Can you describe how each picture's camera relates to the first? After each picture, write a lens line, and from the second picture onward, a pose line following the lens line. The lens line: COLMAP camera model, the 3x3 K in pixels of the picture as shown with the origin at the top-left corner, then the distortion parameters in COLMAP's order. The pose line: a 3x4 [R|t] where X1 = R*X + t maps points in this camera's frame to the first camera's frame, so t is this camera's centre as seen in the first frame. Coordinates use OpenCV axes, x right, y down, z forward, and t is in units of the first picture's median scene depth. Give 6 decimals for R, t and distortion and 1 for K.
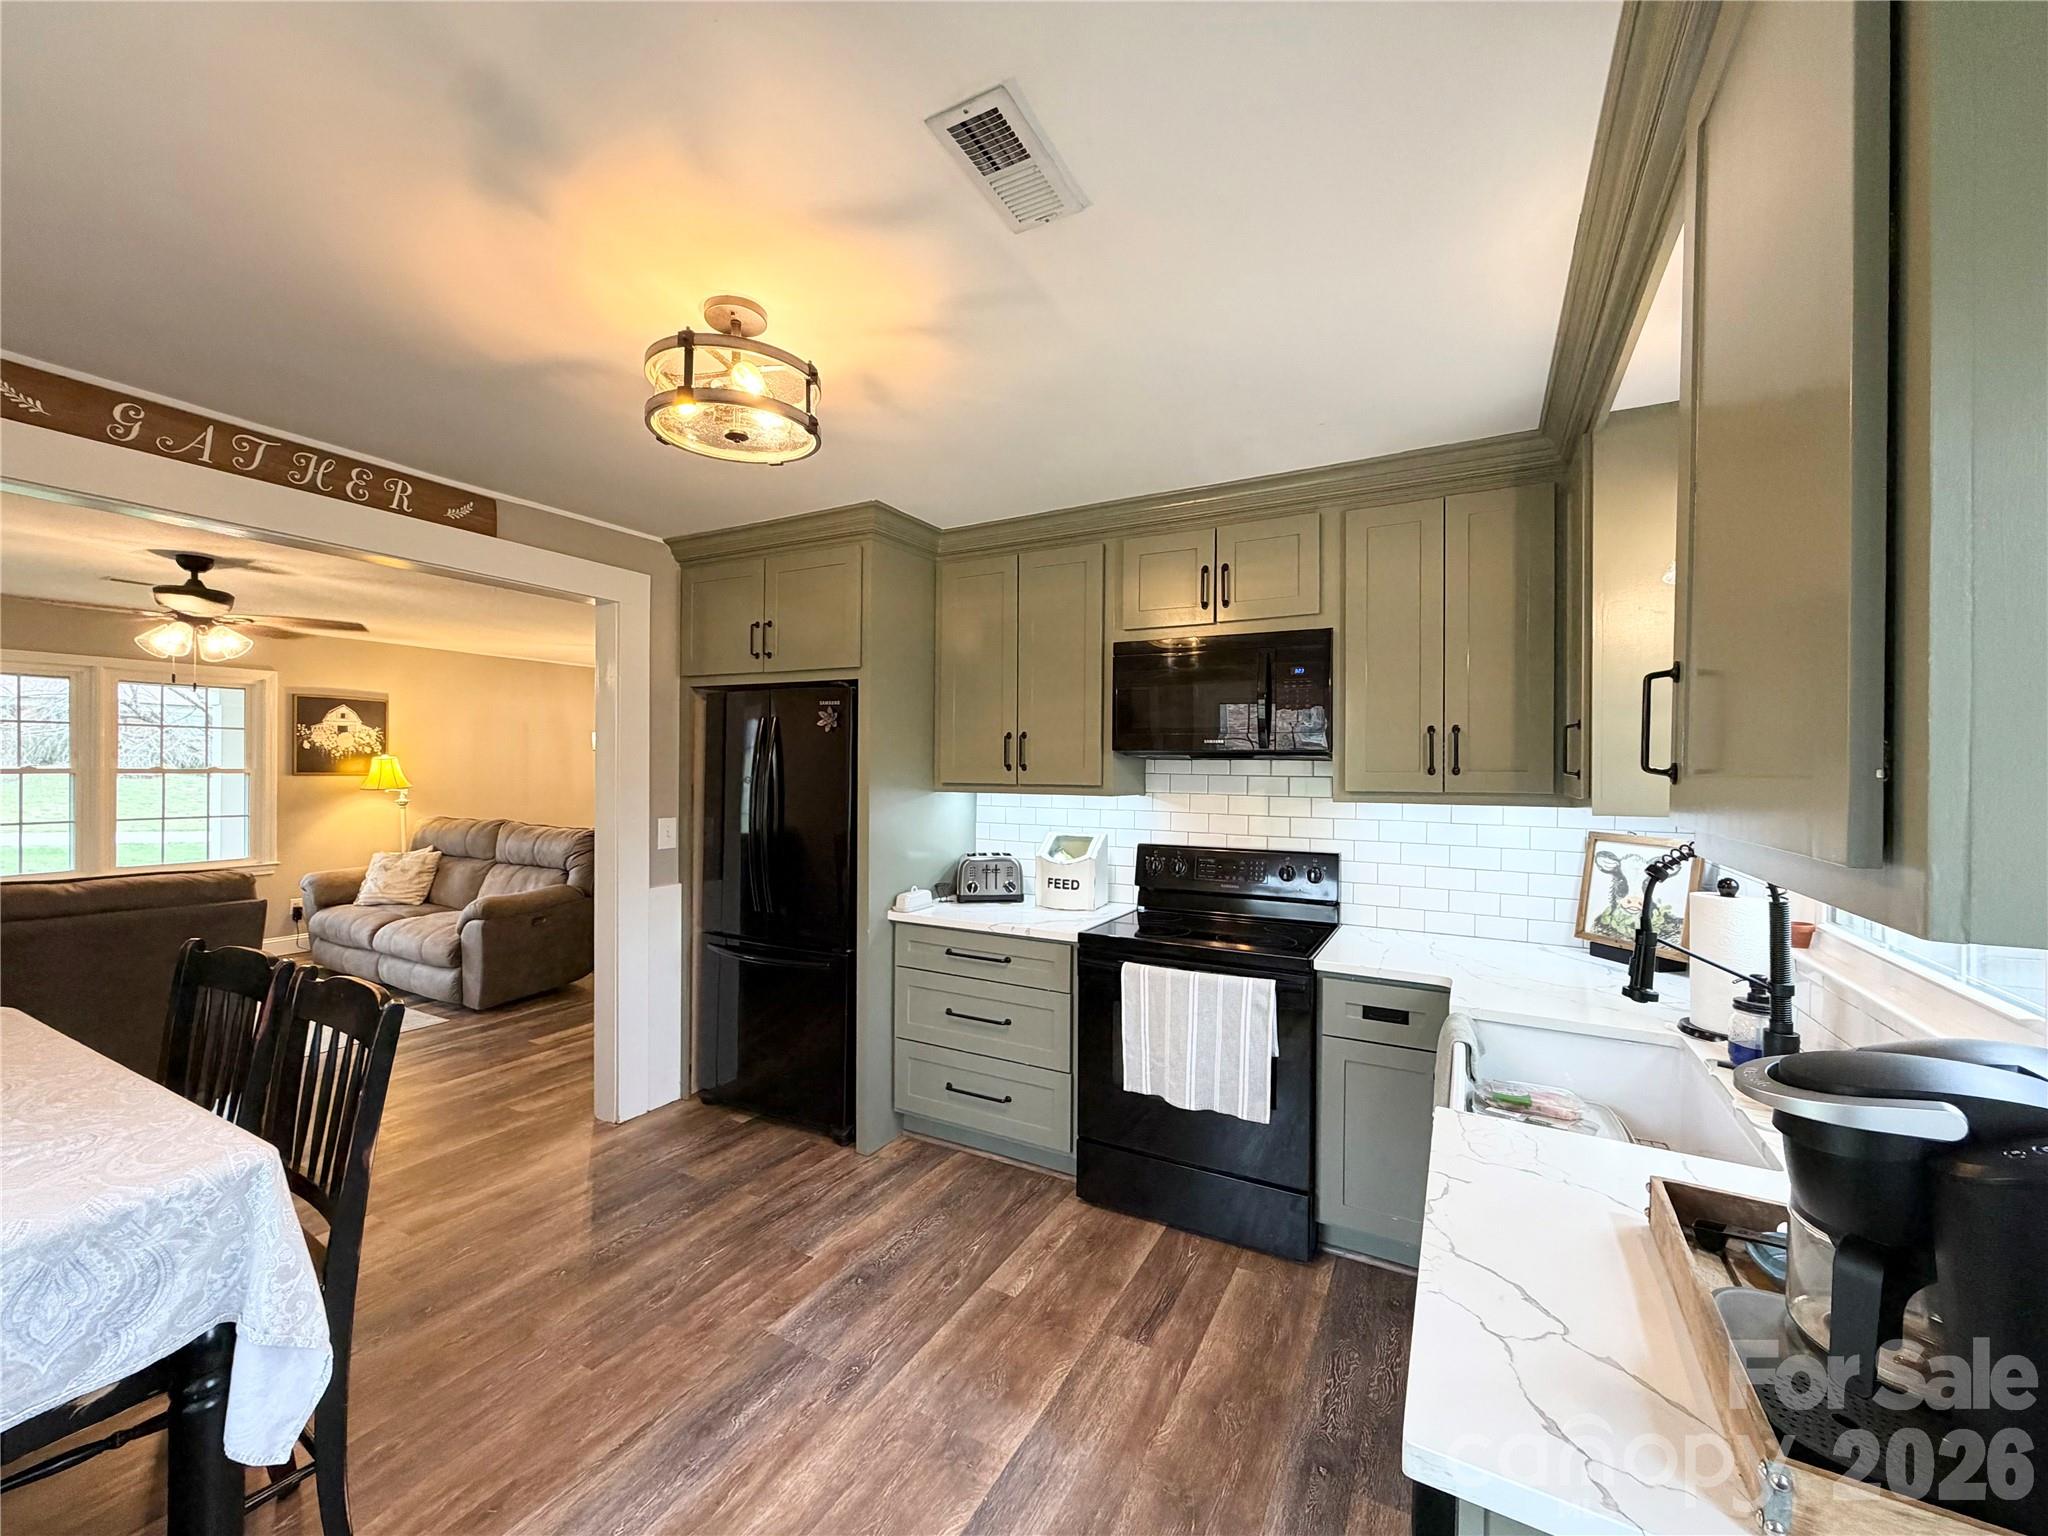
lens RADIAL K [[819.5, 0, 1016.6], [0, 819.5, 771.0], [0, 0, 1]] dist [0.002286, 0.000178]
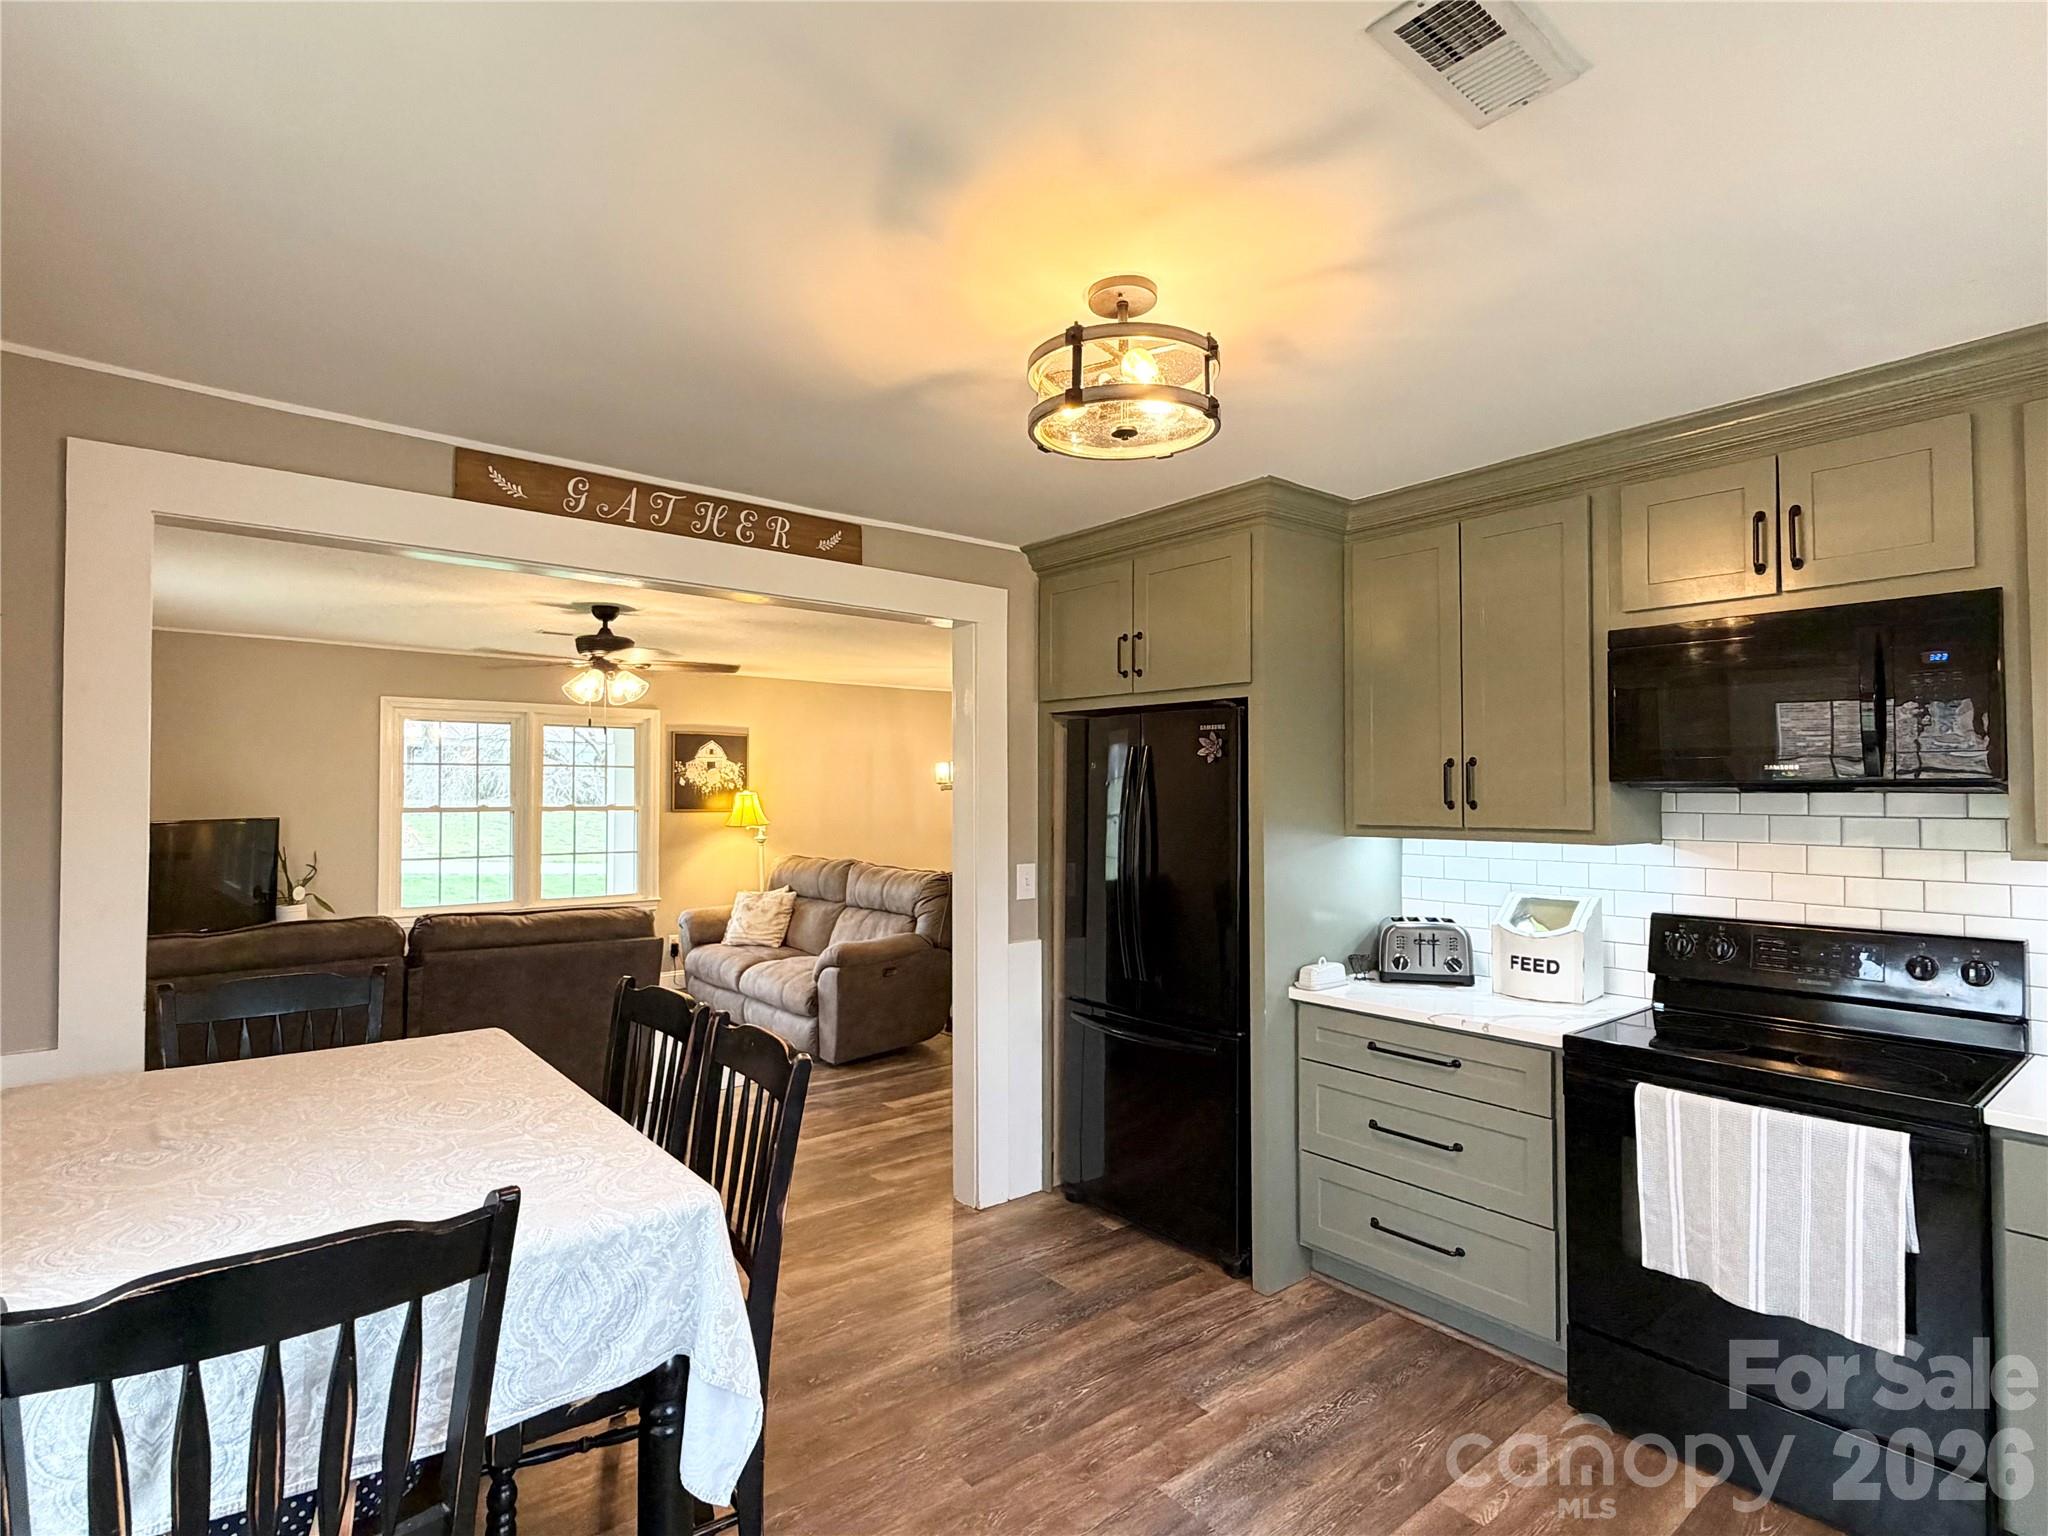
lens RADIAL K [[1029.2, 0, 1020.3], [0, 1029.2, 773.8], [0, 0, 1]] dist [0.001128, -0.000245]
pose [[0.927376, -0.015538, -0.373809, -0.023969], [0.005818, 0.999615, -0.027119, -0.010454], [0.374086, 0.022975, 0.927109, -0.025126]]
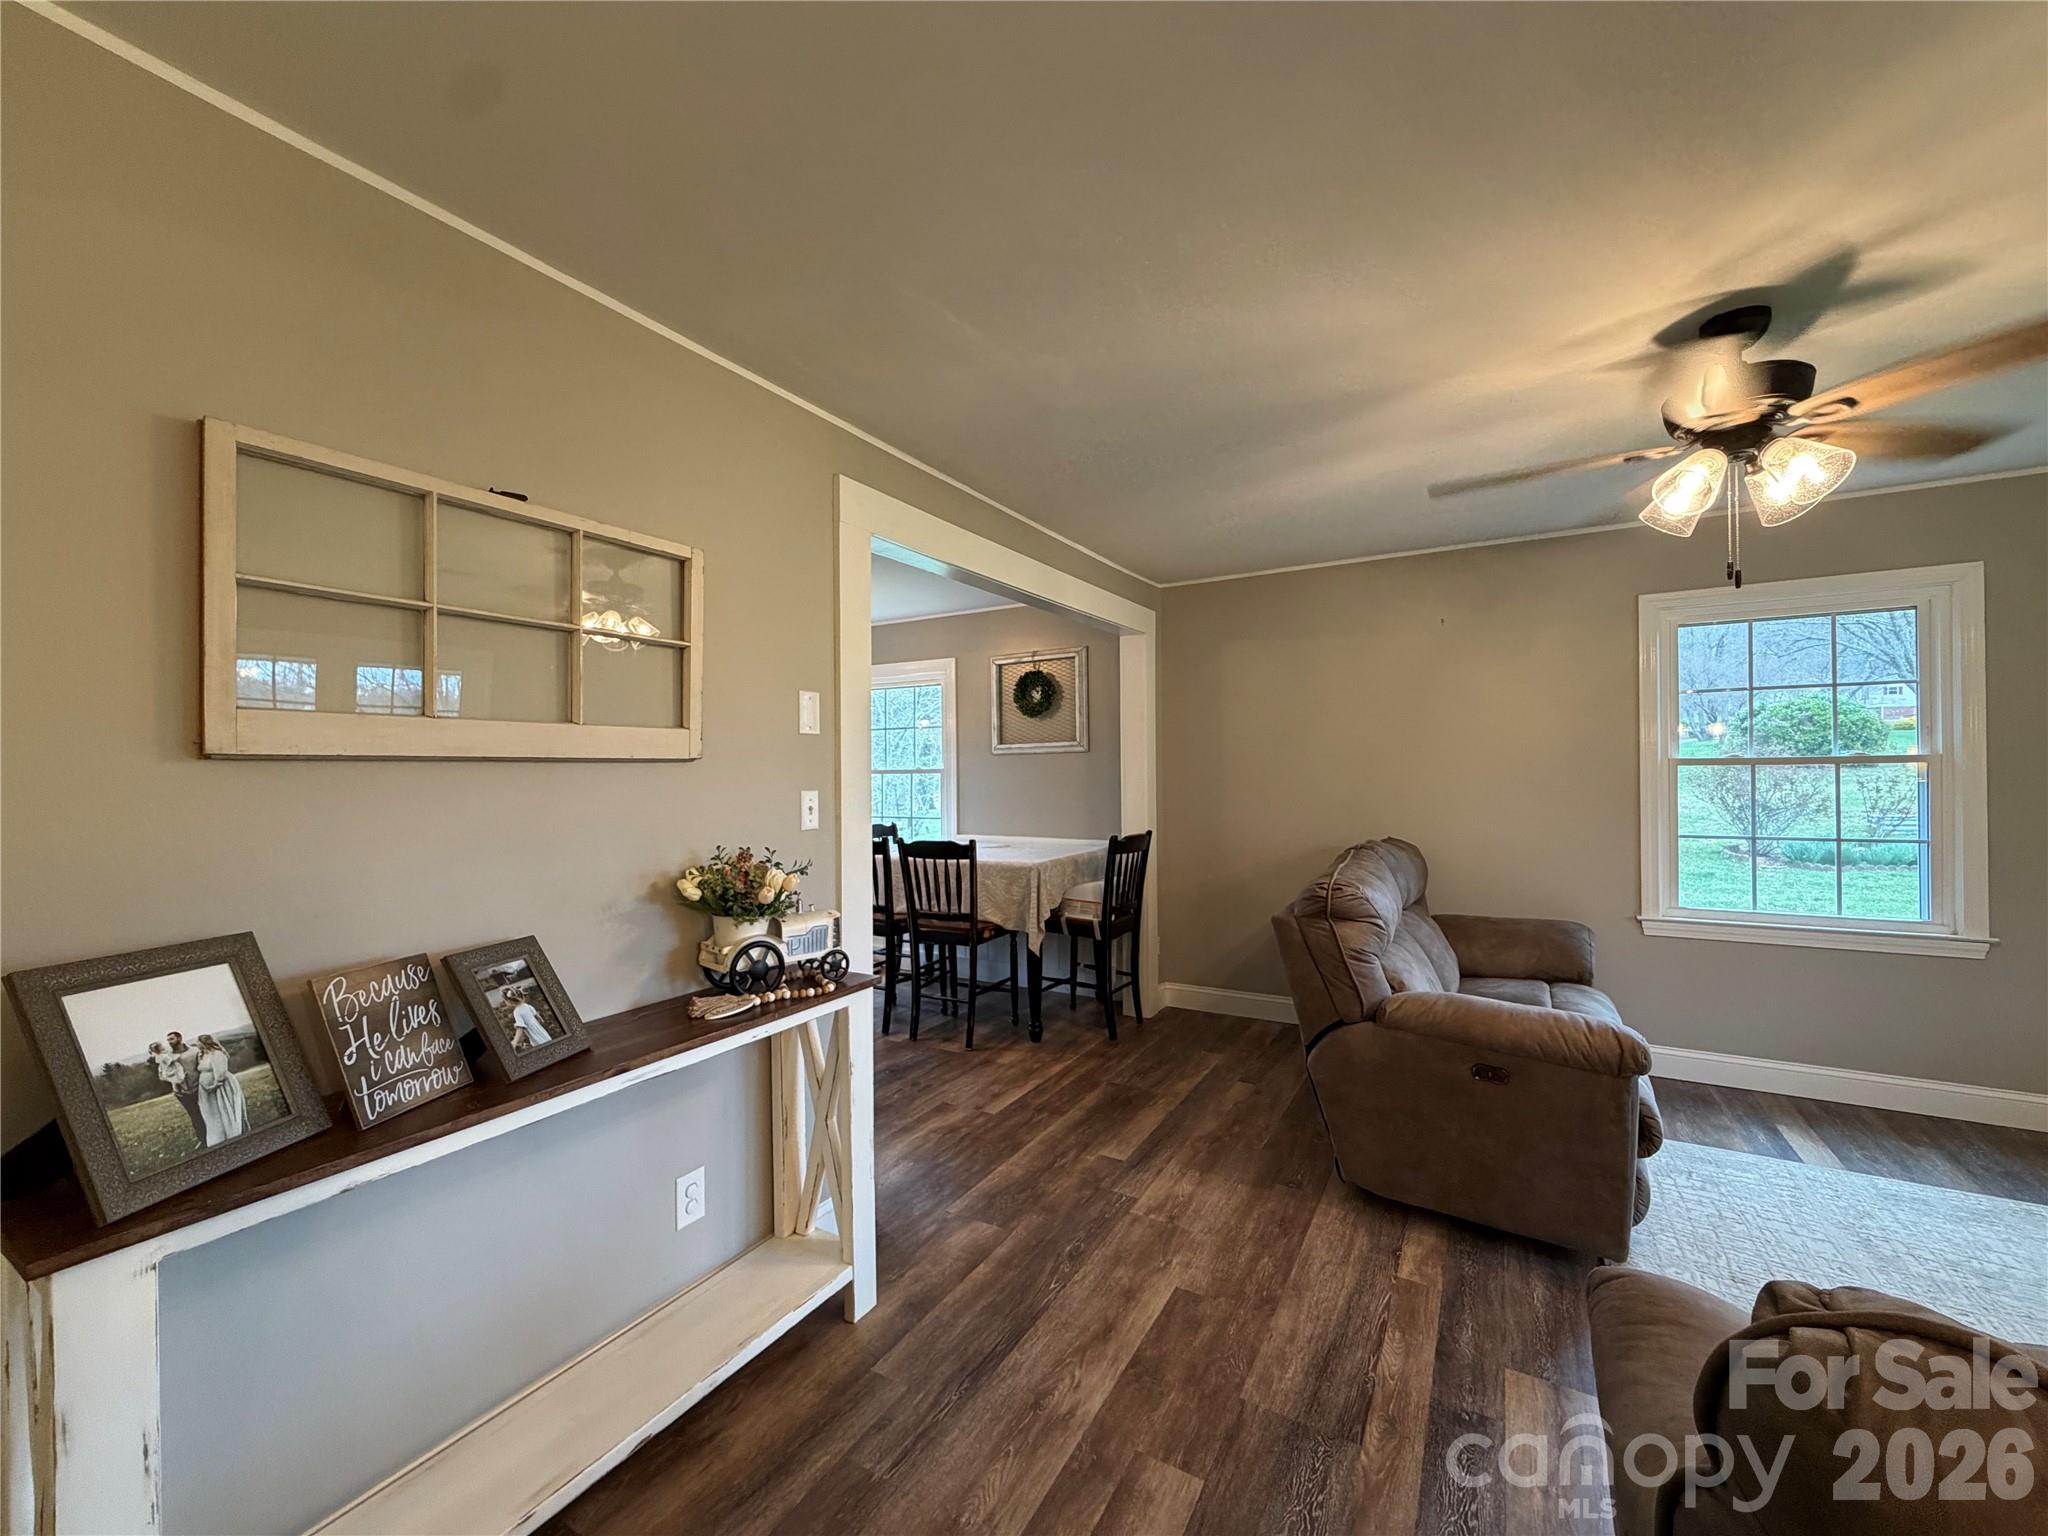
lens RADIAL K [[819.5, 0, 1016.6], [0, 819.5, 771.7], [0, 0, 1]] dist [0.002286, 0.000178]
pose [[-0.999603, 0.000949, 0.028146, -0.786568], [0.000943, 1.000000, -0.000232, 0.019057], [-0.028147, -0.000206, -0.999604, 2.063834]]
